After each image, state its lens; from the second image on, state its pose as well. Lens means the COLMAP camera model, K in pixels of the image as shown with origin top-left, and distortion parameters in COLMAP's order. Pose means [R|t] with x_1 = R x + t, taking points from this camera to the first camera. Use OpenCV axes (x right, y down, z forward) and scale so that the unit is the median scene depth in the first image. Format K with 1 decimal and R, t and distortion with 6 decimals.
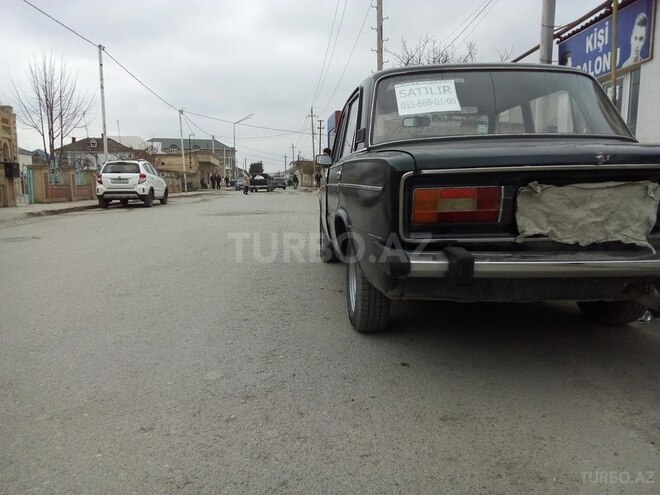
lens RADIAL K [[540.9, 0, 327.3], [0, 540.9, 247.3], [0, 0, 1]] dist [0.014115, 0.014181]
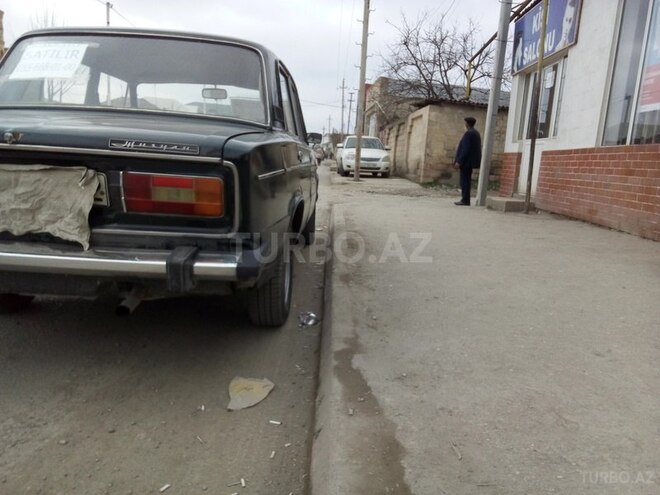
lens RADIAL K [[540.9, 0, 331.7], [0, 540.9, 250.2], [0, 0, 1]] dist [0.014115, 0.014181]
pose [[0.994817, 0.078323, -0.064850, 0.926126], [-0.074797, 0.995674, 0.055118, -0.058434], [0.068886, -0.049981, 0.996372, 0.132789]]
